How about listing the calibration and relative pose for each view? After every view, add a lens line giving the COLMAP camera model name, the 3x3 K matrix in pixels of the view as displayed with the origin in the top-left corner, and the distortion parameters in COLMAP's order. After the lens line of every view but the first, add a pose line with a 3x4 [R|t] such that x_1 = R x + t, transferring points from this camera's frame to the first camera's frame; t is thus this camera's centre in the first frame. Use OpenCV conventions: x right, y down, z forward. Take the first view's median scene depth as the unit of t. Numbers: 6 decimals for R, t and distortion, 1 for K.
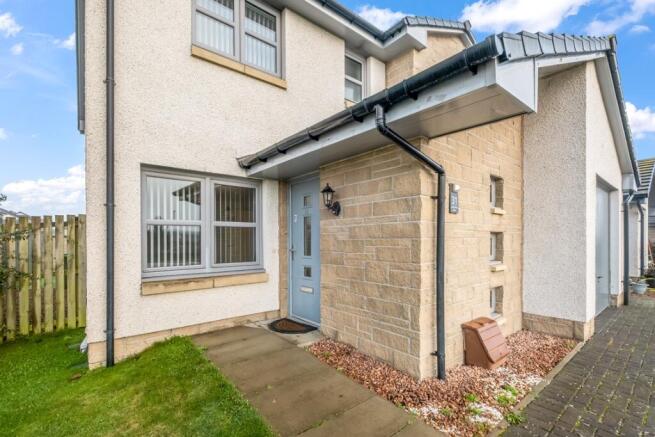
lens RADIAL K [[294.7, 0, 326.8], [0, 294.7, 233.2], [0, 0, 1]] dist [0.000087, -0.000126]
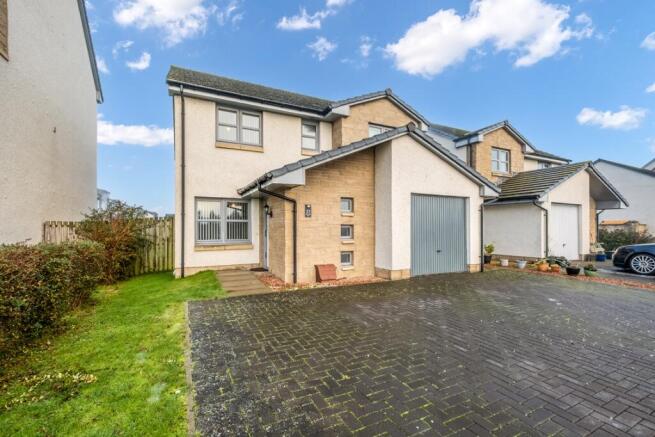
lens RADIAL K [[288.6, 0, 327.5], [0, 288.6, 218.5], [0, 0, 1]] dist [-0.001730, -0.000469]
pose [[0.975835, -0.002504, -0.218493, 0.812794], [-0.000393, 0.999913, -0.013215, -0.021028], [0.218507, 0.012982, 0.975749, -0.915269]]
